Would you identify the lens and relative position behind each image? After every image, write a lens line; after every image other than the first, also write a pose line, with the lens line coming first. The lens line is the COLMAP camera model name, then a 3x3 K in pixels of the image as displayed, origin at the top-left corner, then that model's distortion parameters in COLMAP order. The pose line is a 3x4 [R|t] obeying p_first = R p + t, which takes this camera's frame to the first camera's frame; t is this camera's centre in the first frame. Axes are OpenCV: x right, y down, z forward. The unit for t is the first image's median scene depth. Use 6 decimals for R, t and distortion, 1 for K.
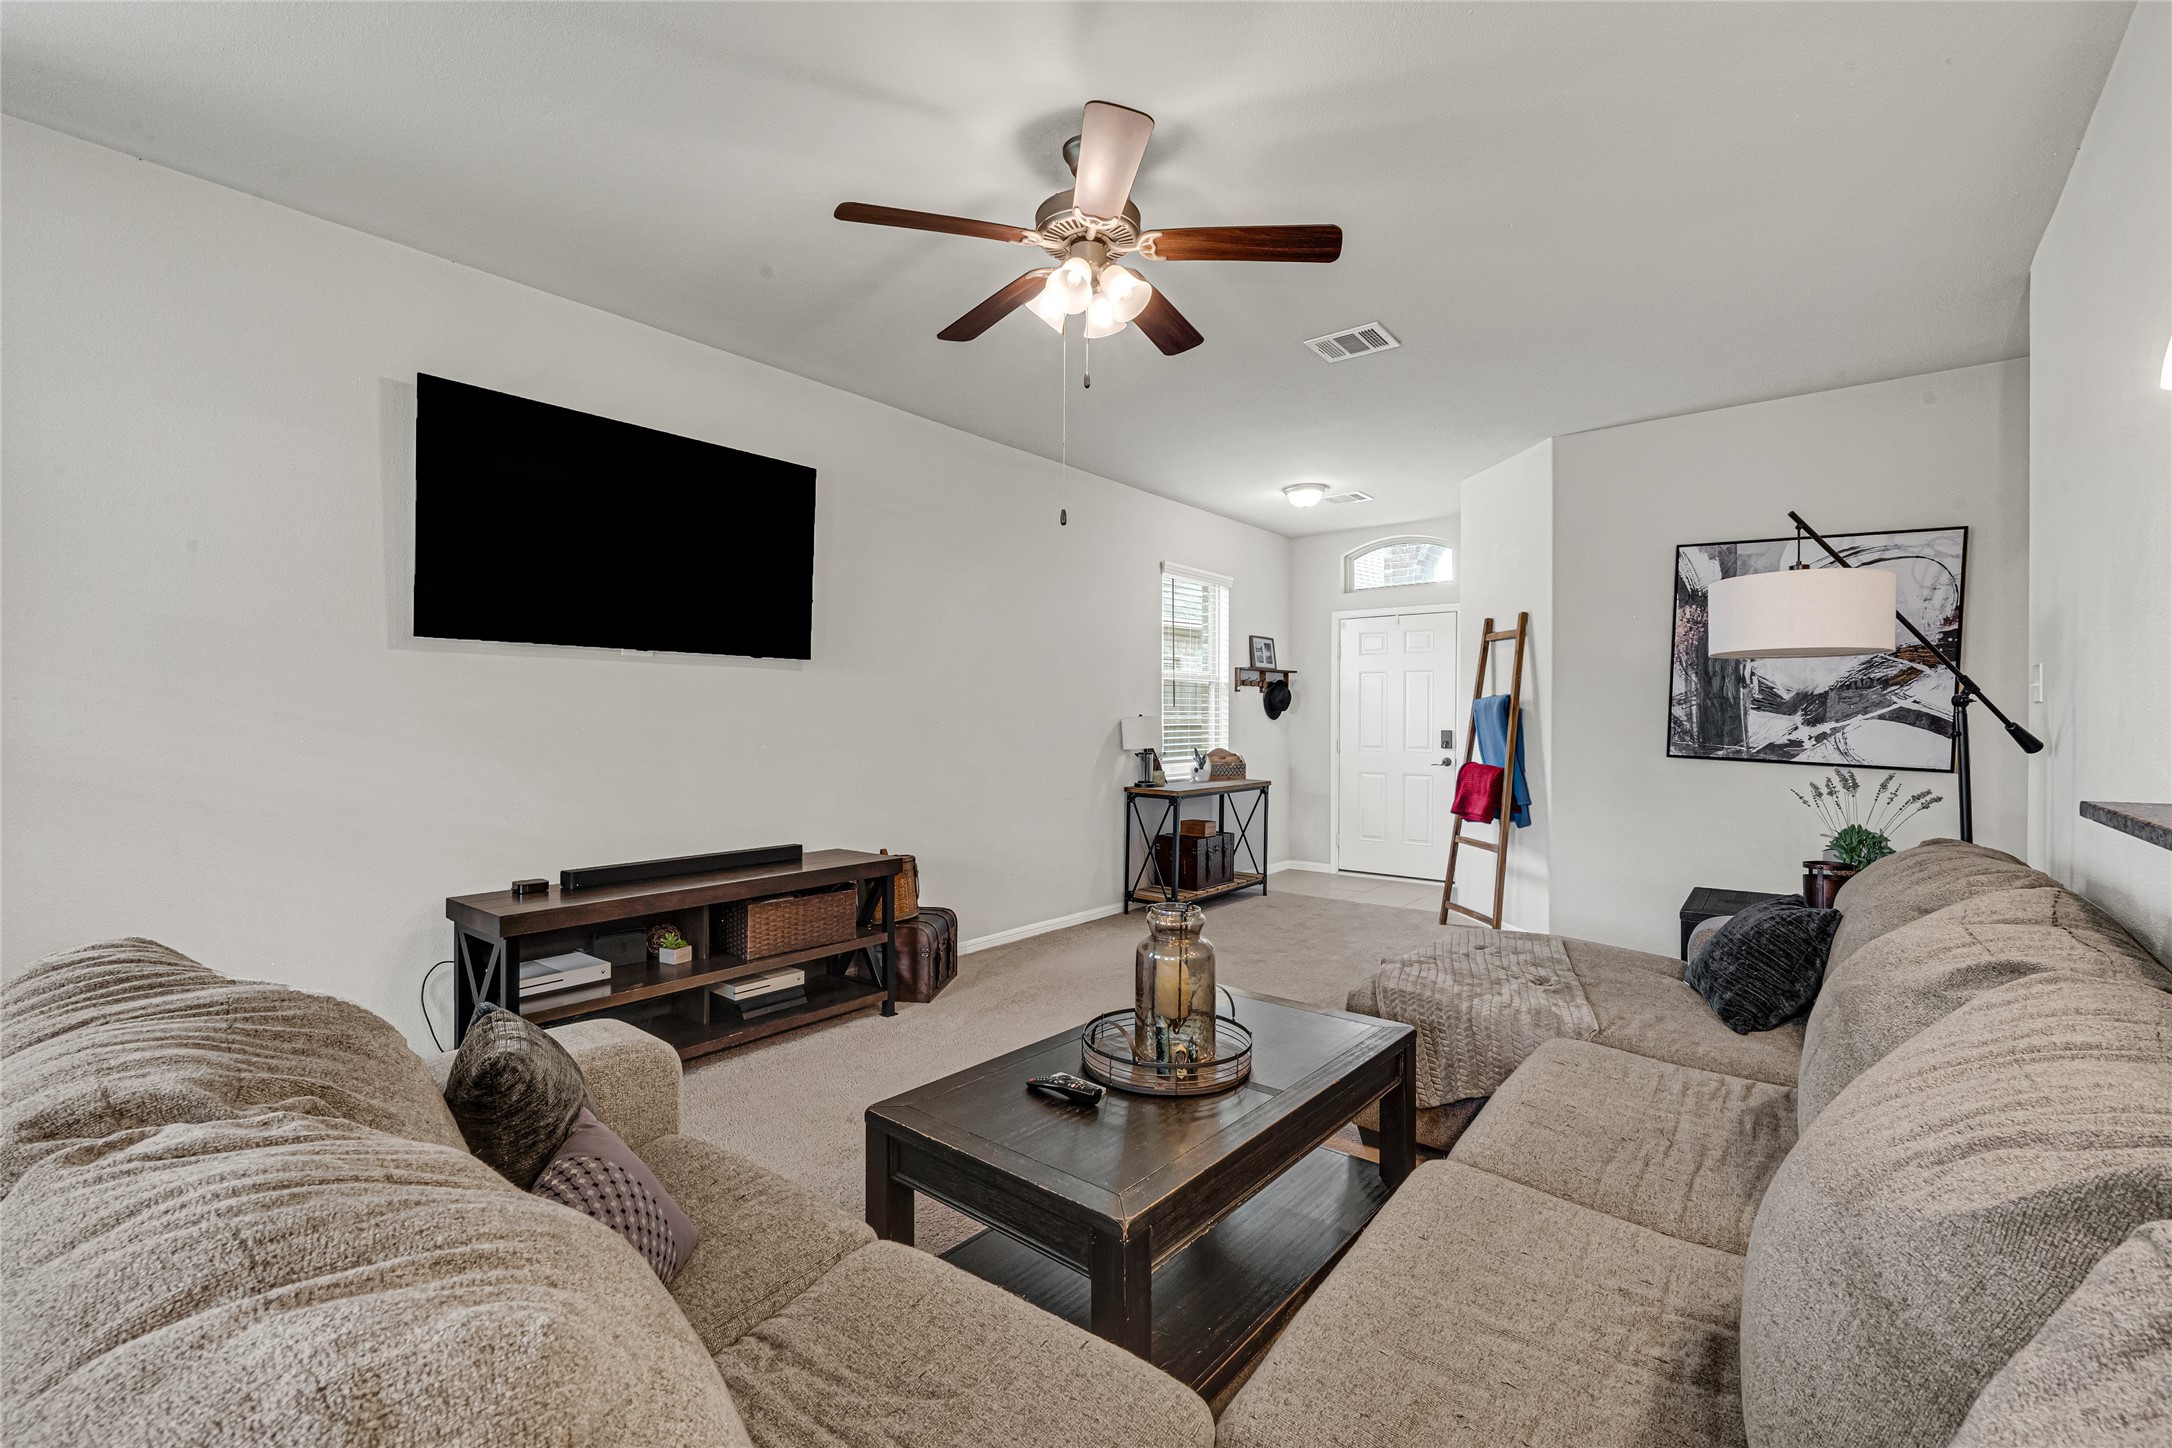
lens RADIAL K [[931.1, 0, 1086.0], [0, 931.1, 724.0], [0, 0, 1]] dist [0.000620, 0.000112]
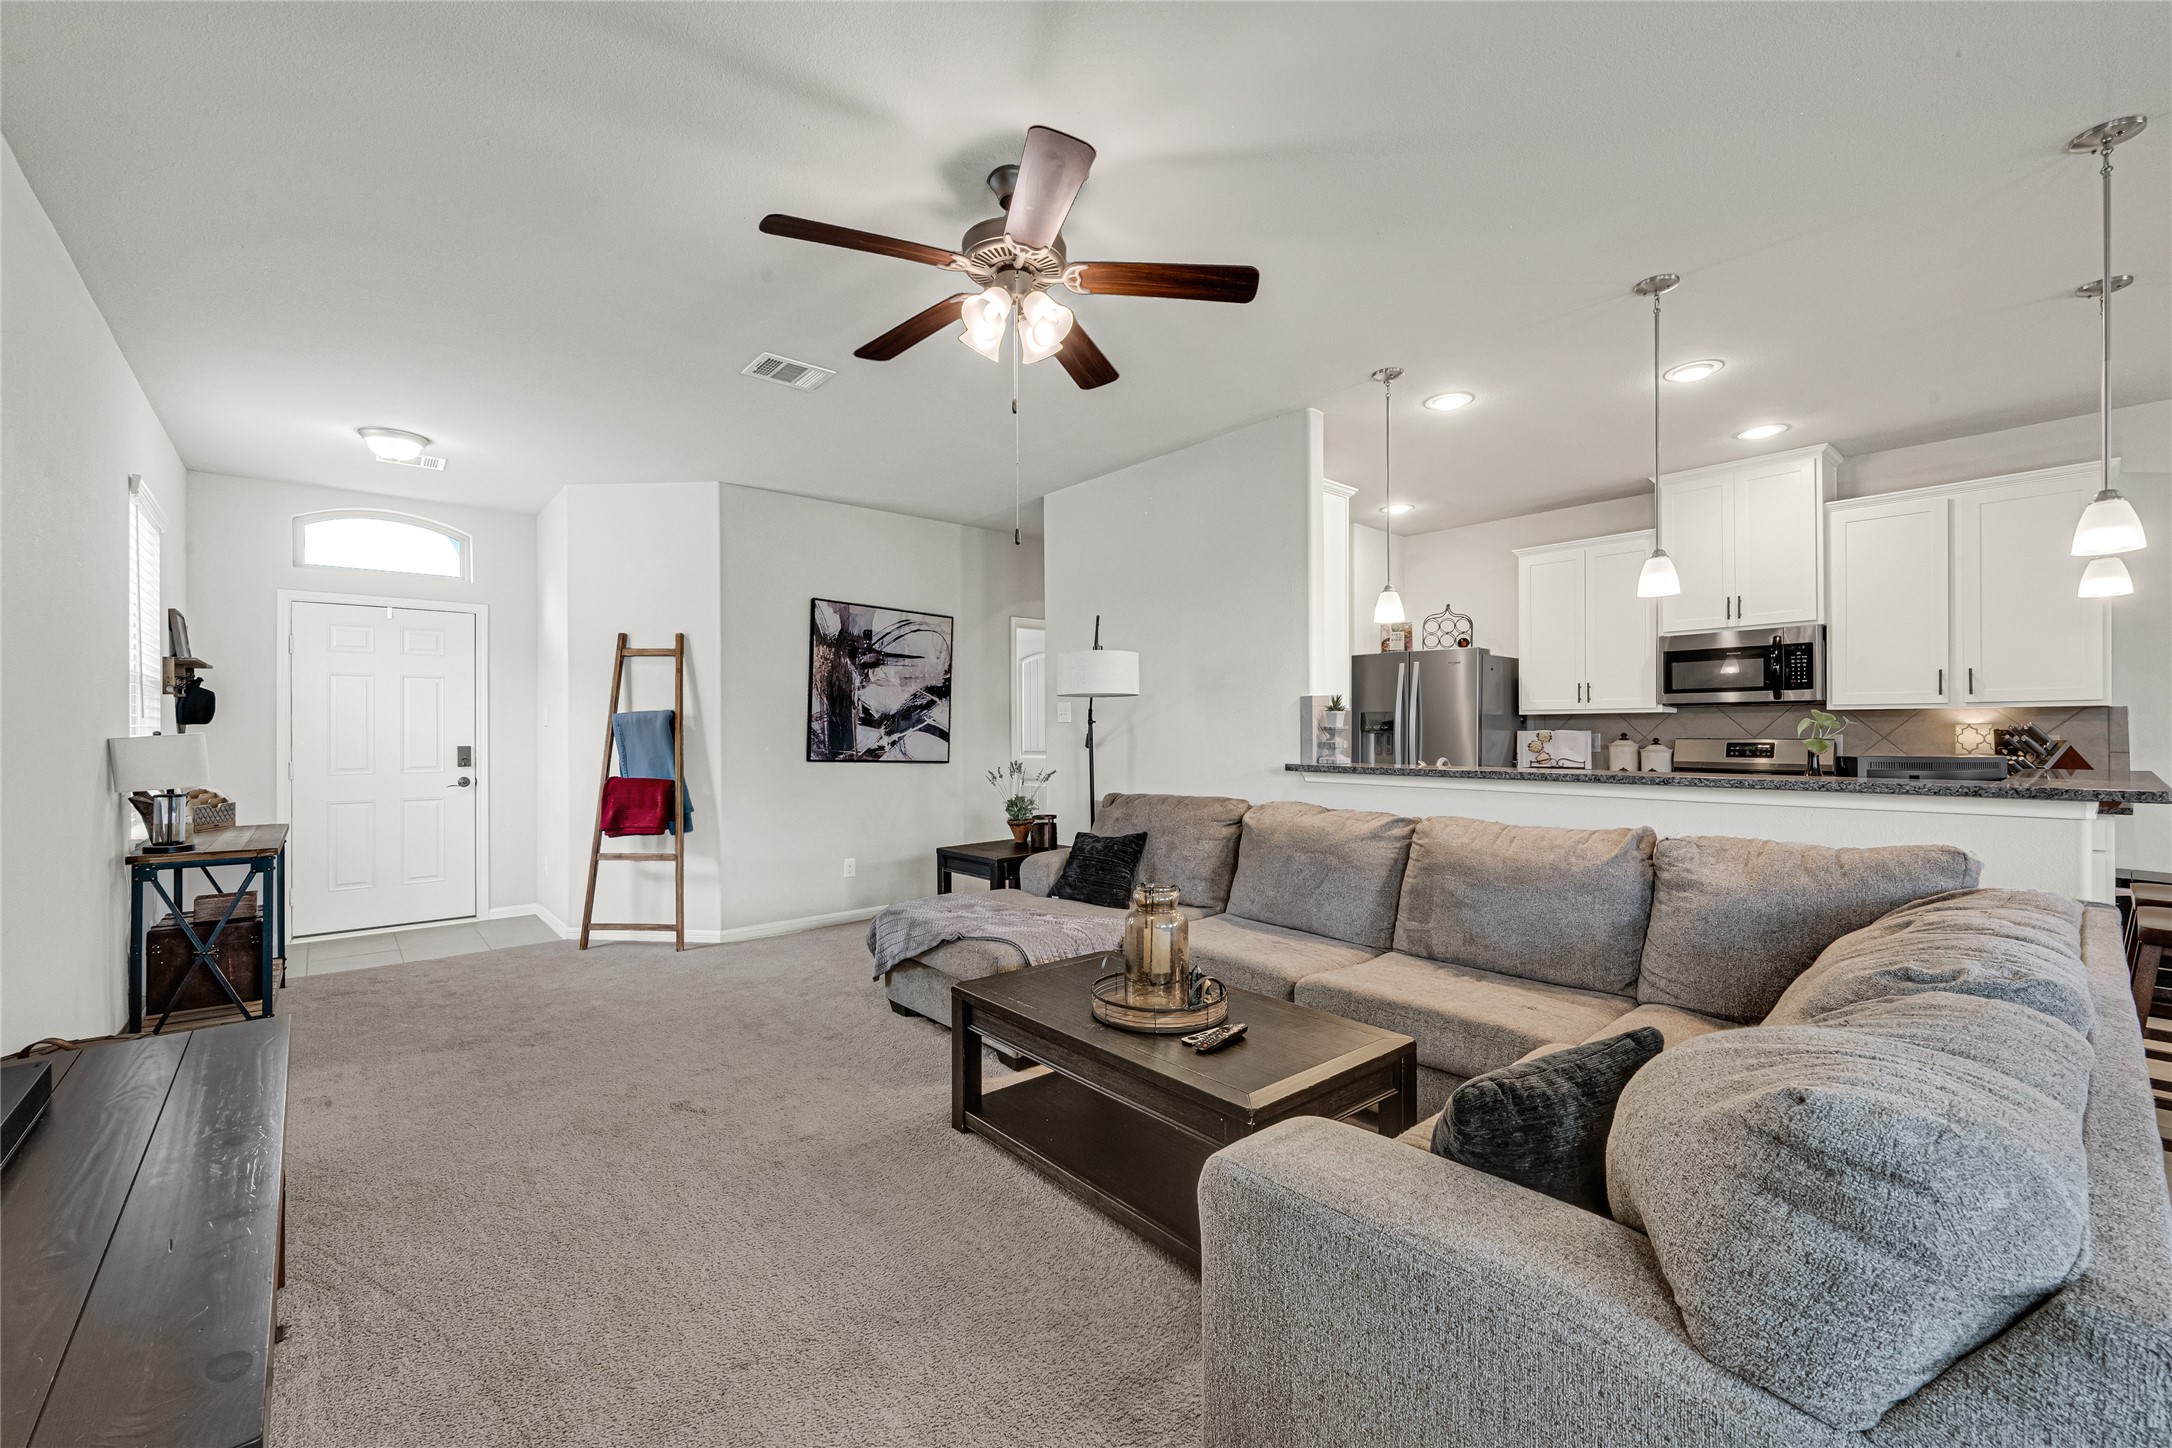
lens RADIAL K [[905.7, 0, 1086.0], [0, 905.7, 724.0], [0, 0, 1]] dist [0.000105, -0.000032]
pose [[0.191880, 0.003668, 0.981412, -0.534382], [0.009922, 0.999935, -0.005677, -0.005498], [-0.981368, 0.010827, 0.191831, 0.390862]]
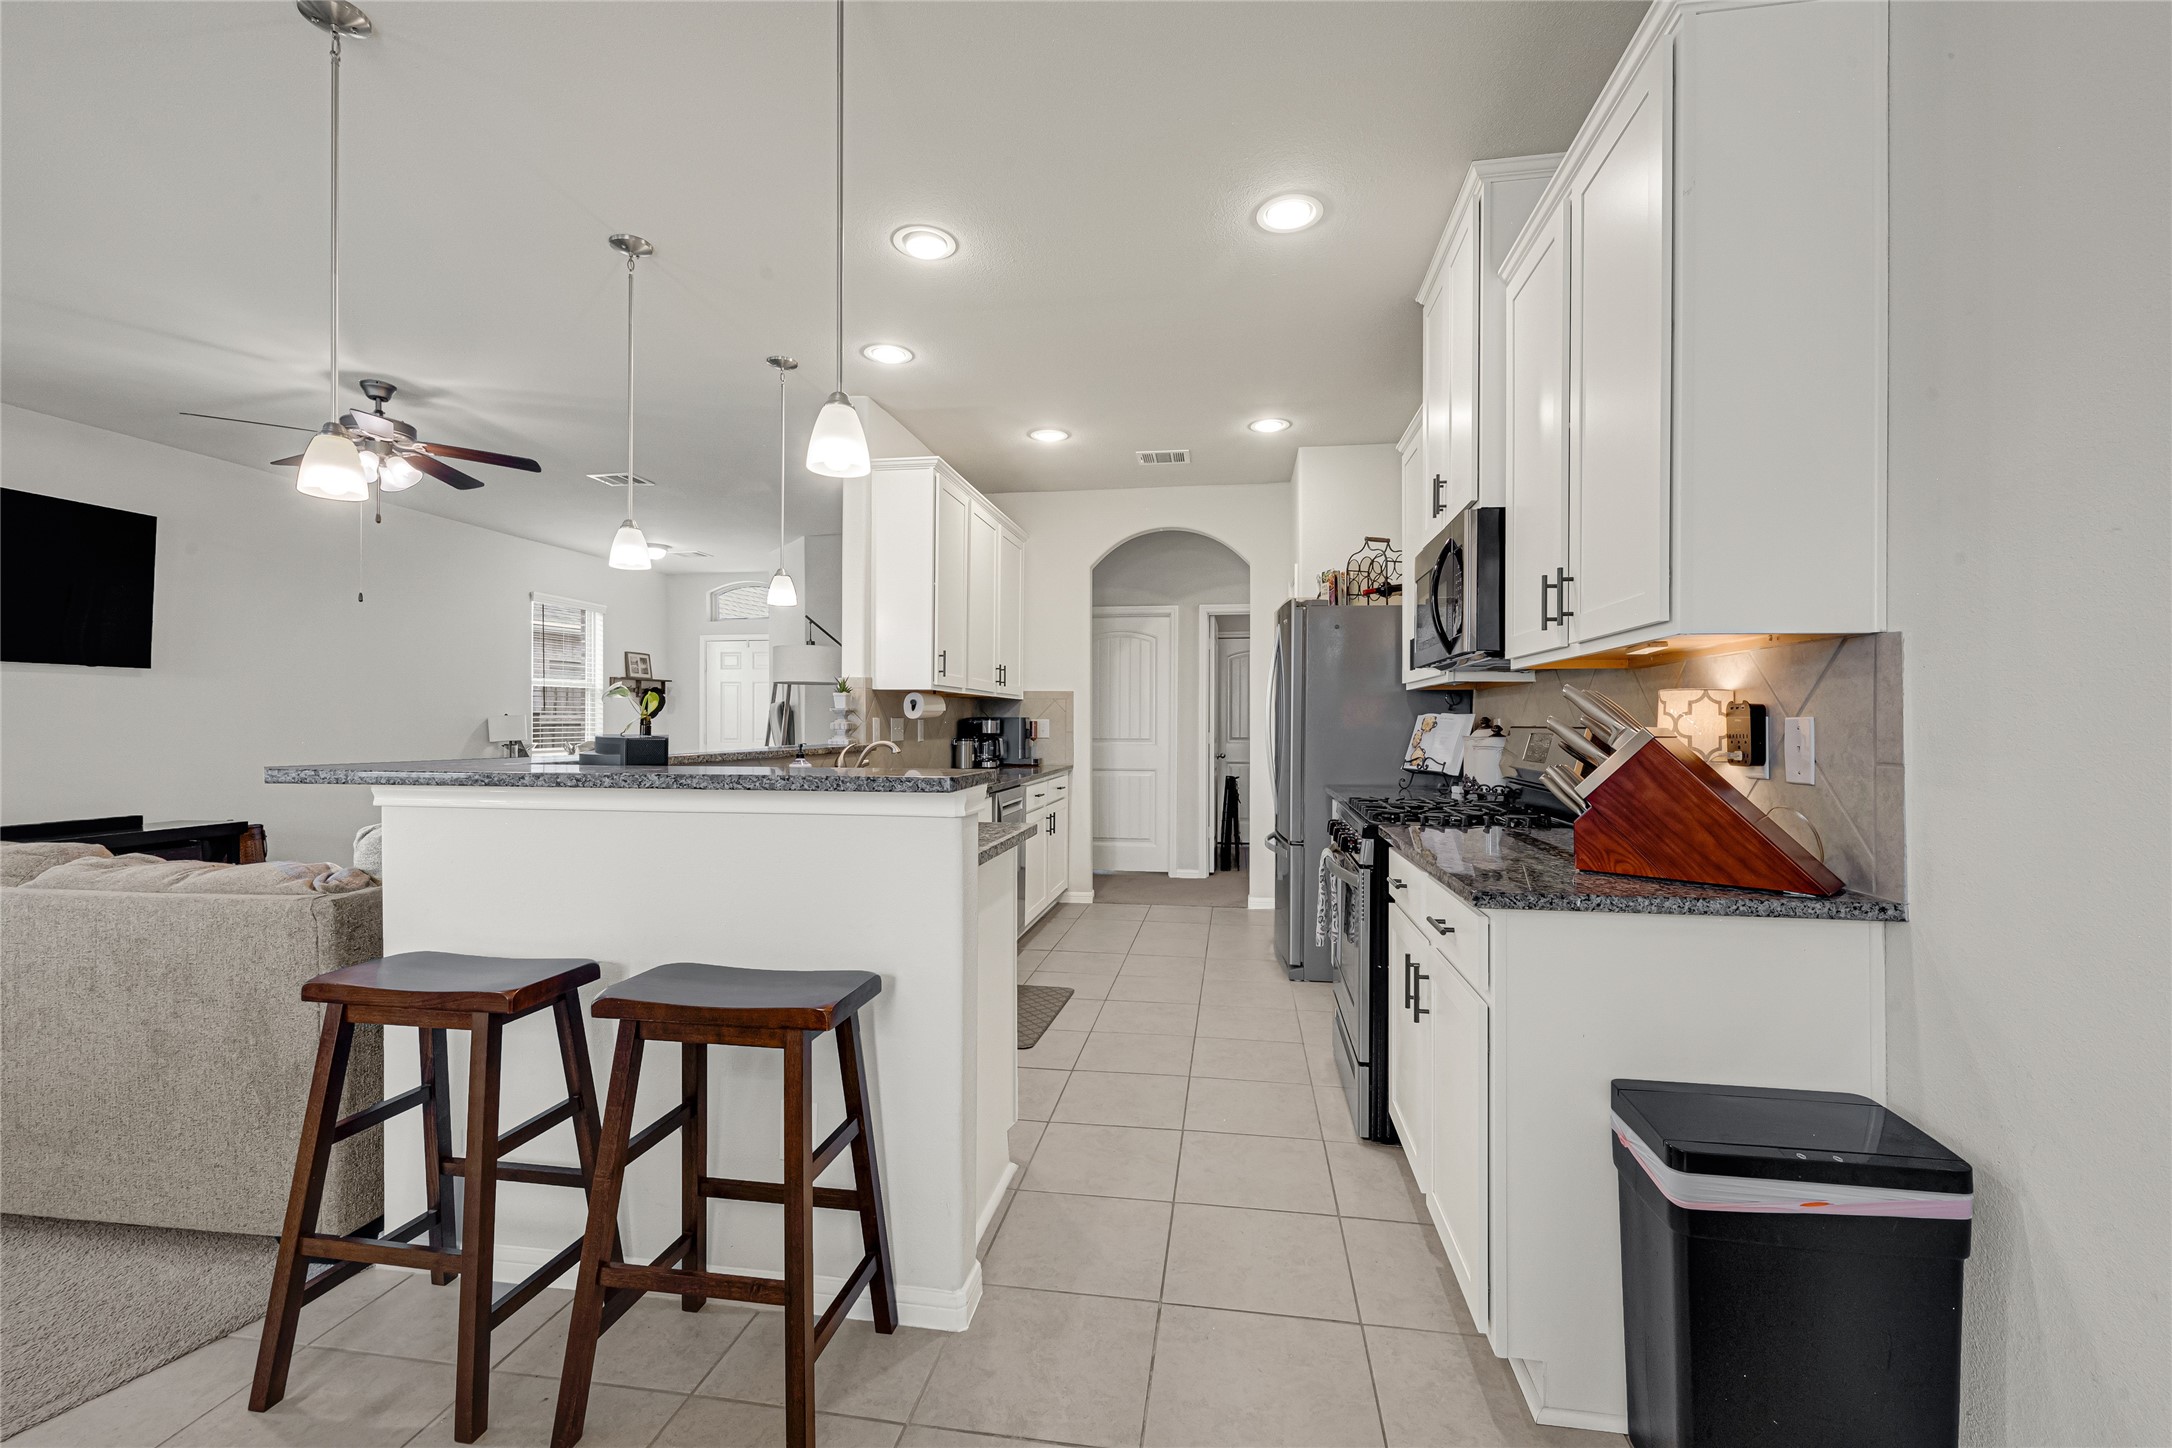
lens RADIAL K [[905.7, 0, 1086.0], [0, 905.7, 724.0], [0, 0, 1]] dist [0.000105, -0.000032]
pose [[0.863038, -0.006503, 0.505097, 0.151778], [0.008016, 0.999968, -0.000822, 0.014329], [-0.505076, 0.004759, 0.863062, -0.603762]]
